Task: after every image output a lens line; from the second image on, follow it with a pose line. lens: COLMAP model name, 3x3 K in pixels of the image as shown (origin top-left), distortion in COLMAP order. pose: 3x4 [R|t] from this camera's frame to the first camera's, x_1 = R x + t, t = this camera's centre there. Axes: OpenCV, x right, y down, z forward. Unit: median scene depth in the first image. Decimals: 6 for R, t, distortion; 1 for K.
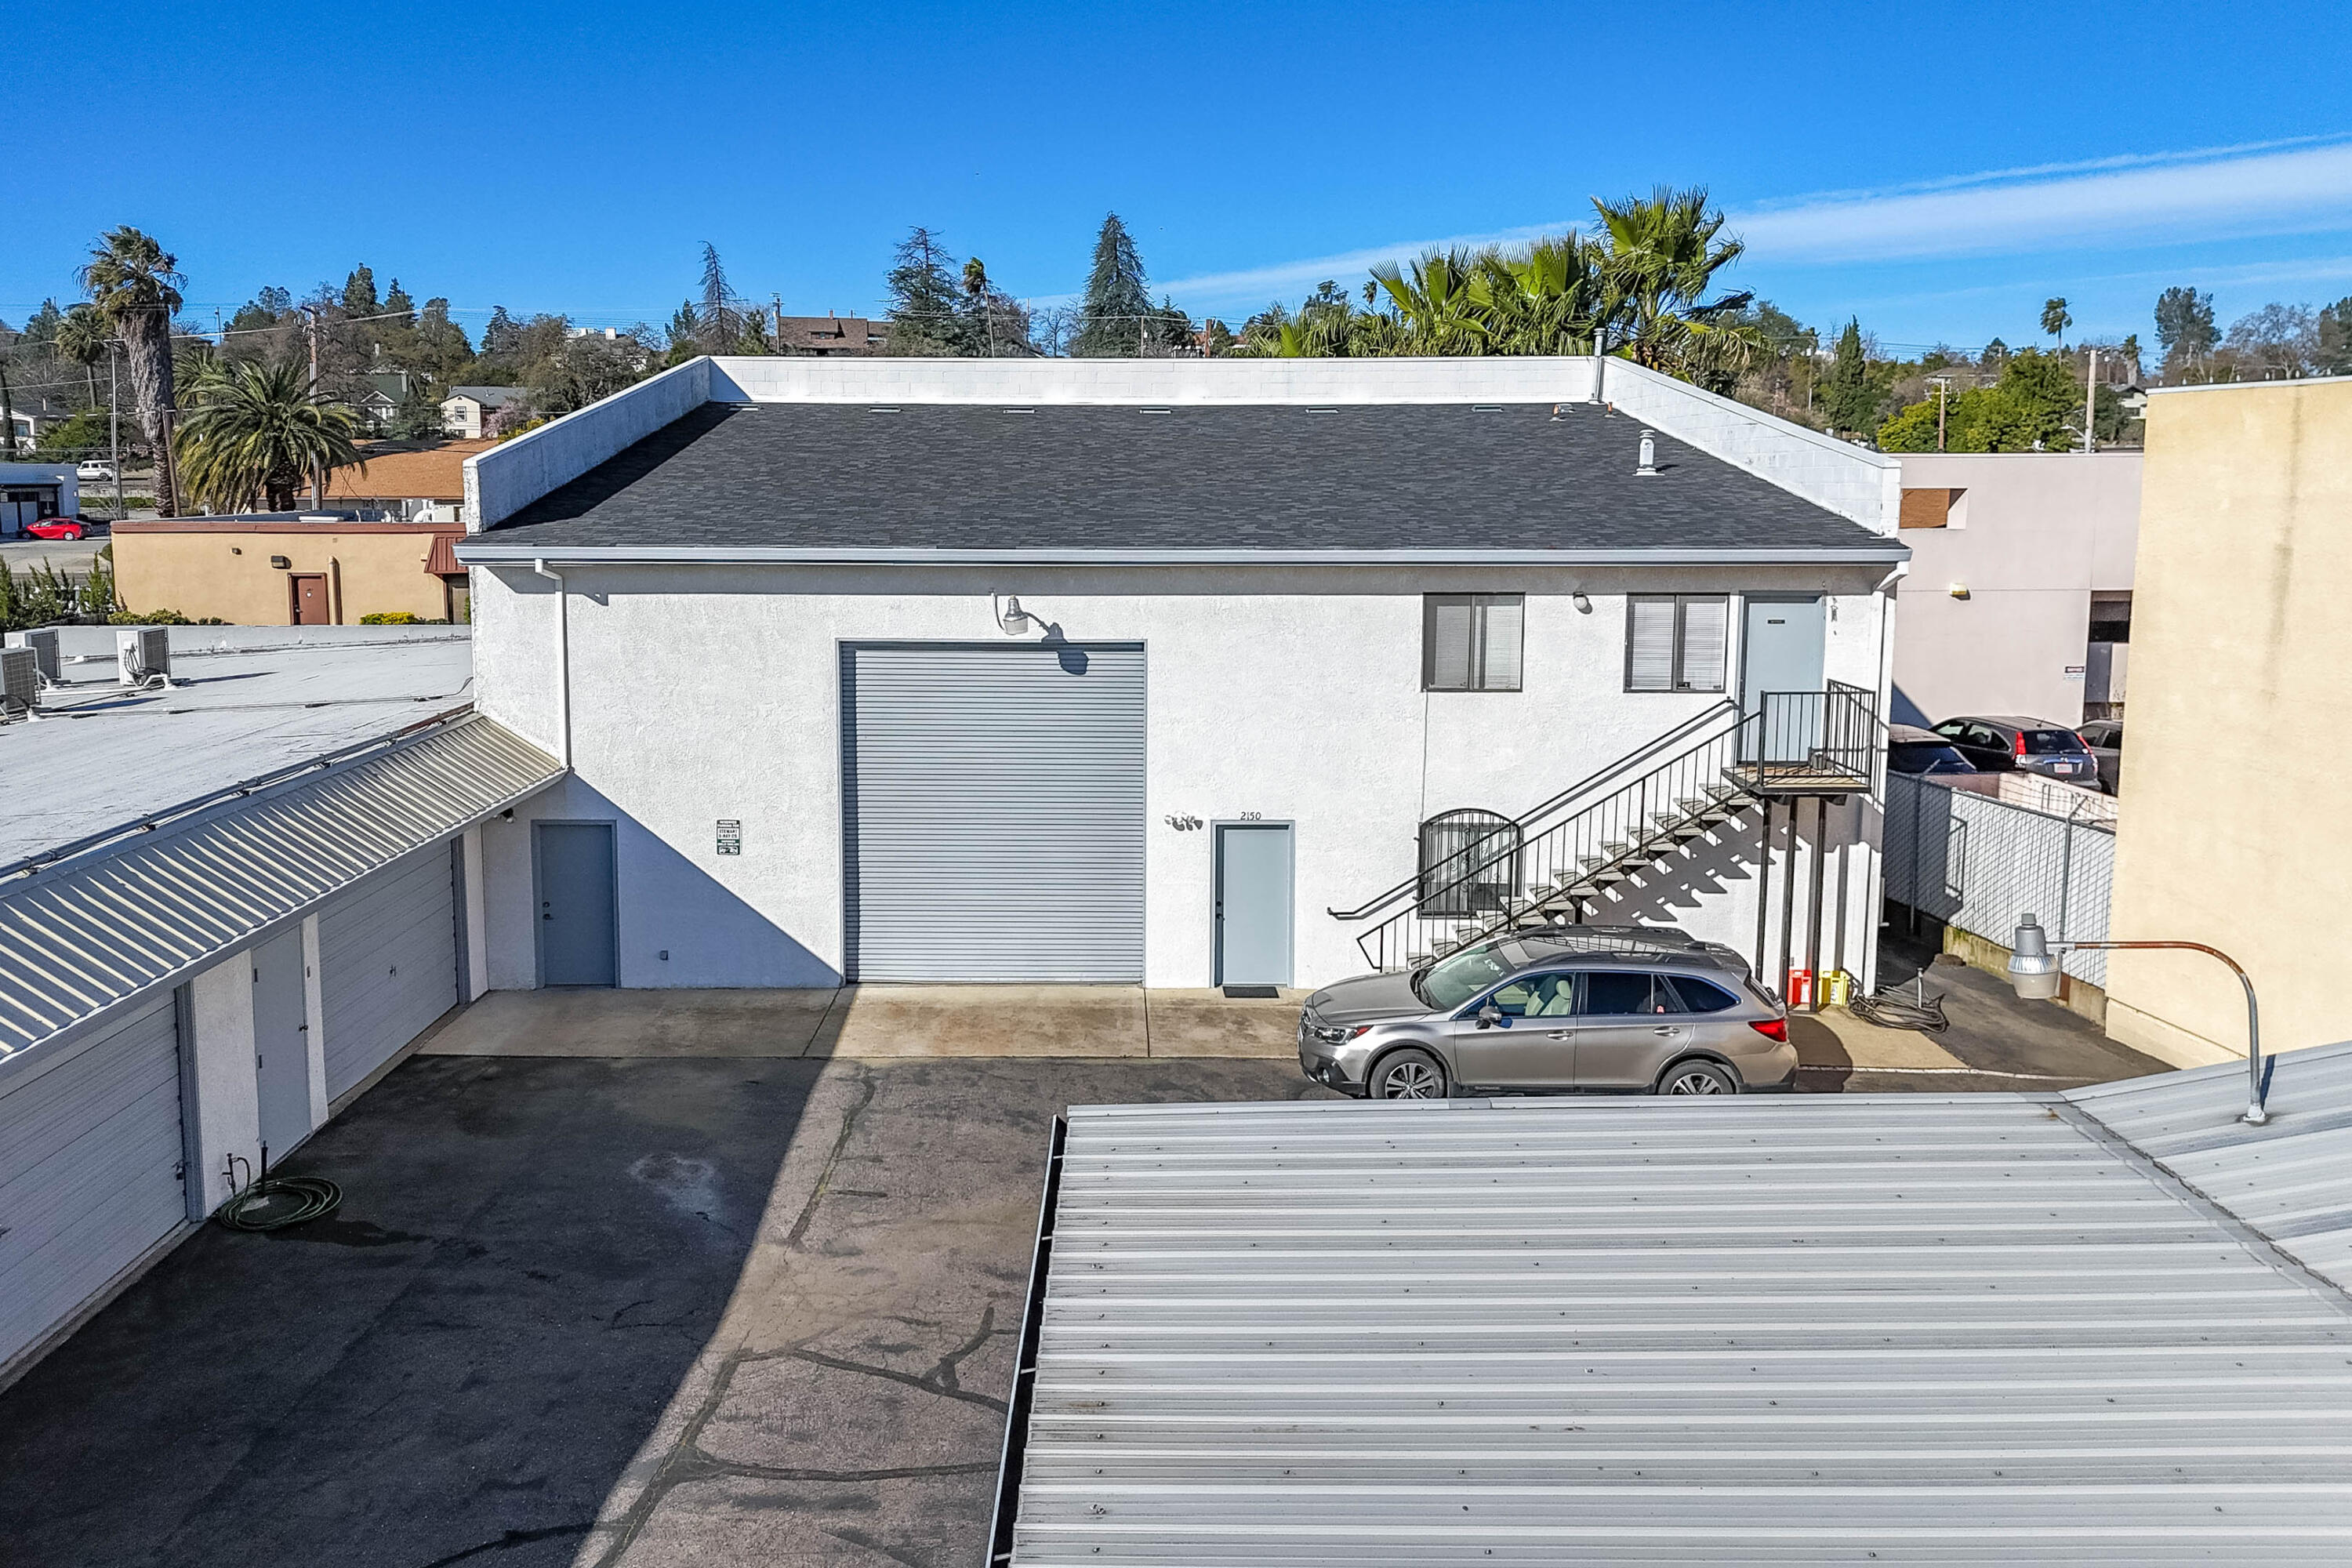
lens RADIAL K [[1744.2, 0, 1092.2], [0, 1744.2, 699.2], [0, 0, 1]] dist [0.094793, -0.101868]
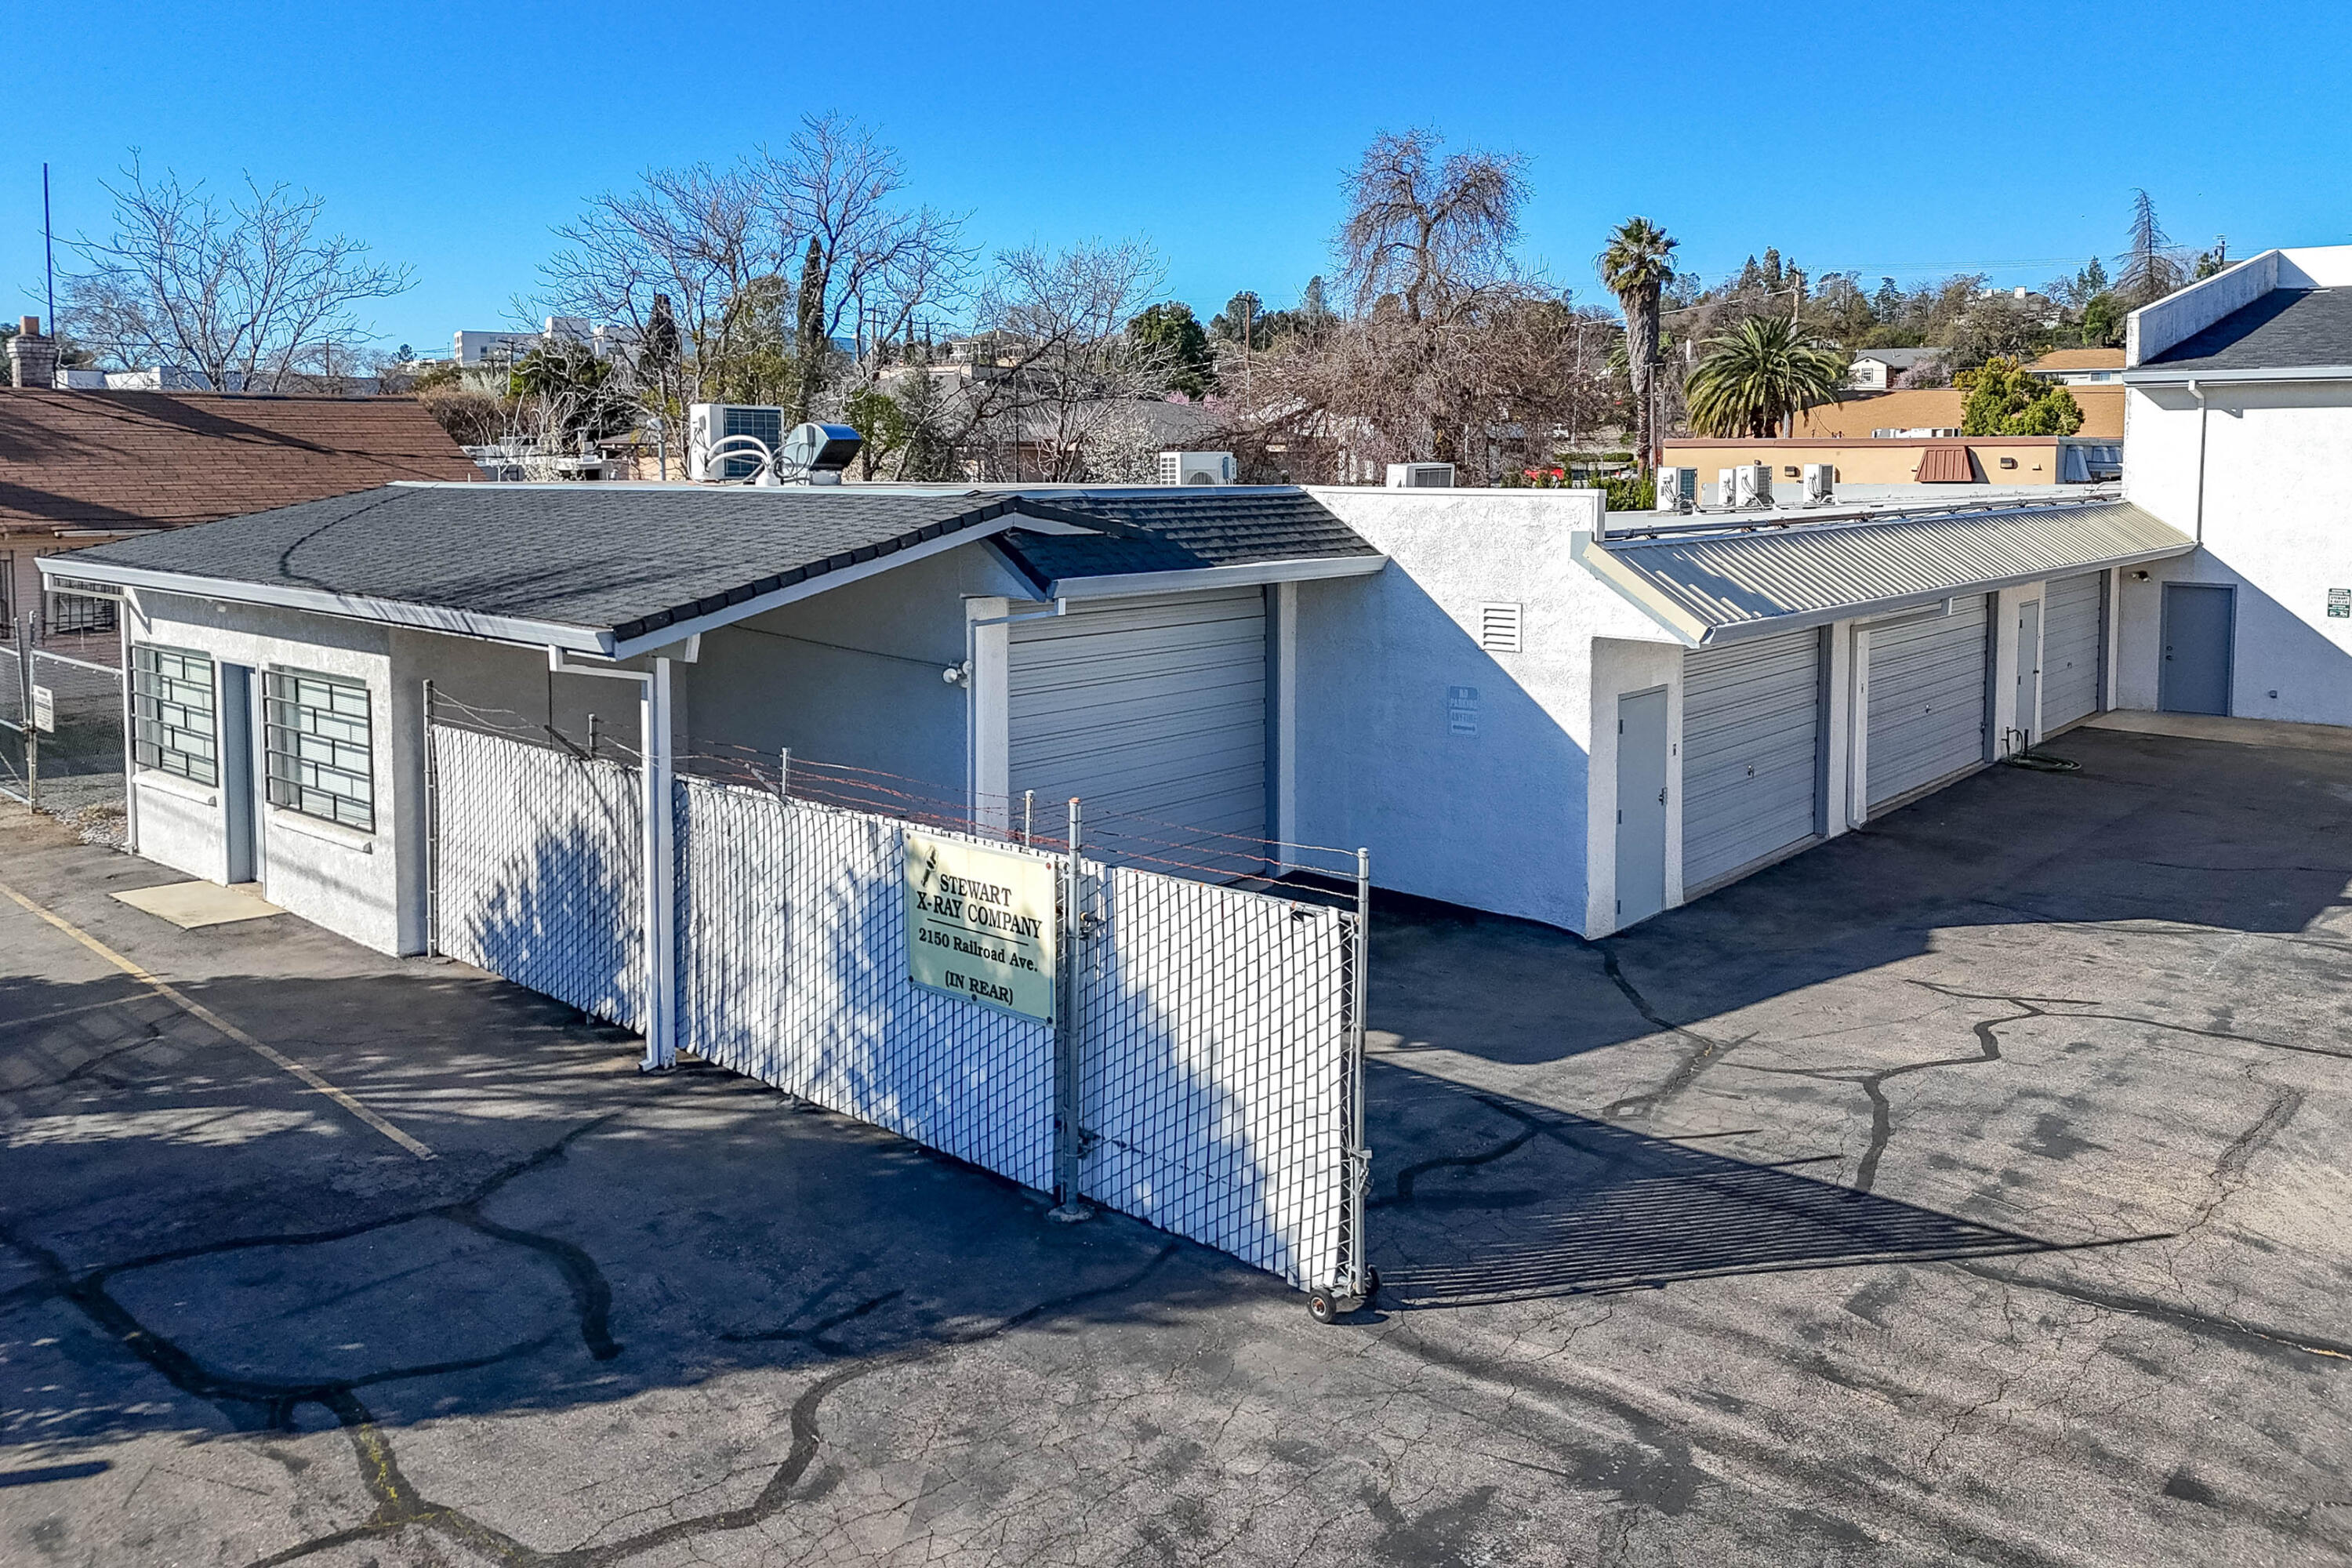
lens RADIAL K [[1747.1, 0, 1179.7], [0, 1747.1, 585.5], [0, 0, 1]] dist [0.095284, -0.103097]
pose [[0.772680, 0.048358, -0.632951, -0.042919], [-0.080435, 0.996516, -0.022057, 0.159806], [0.629679, 0.067955, 0.773878, -0.495005]]
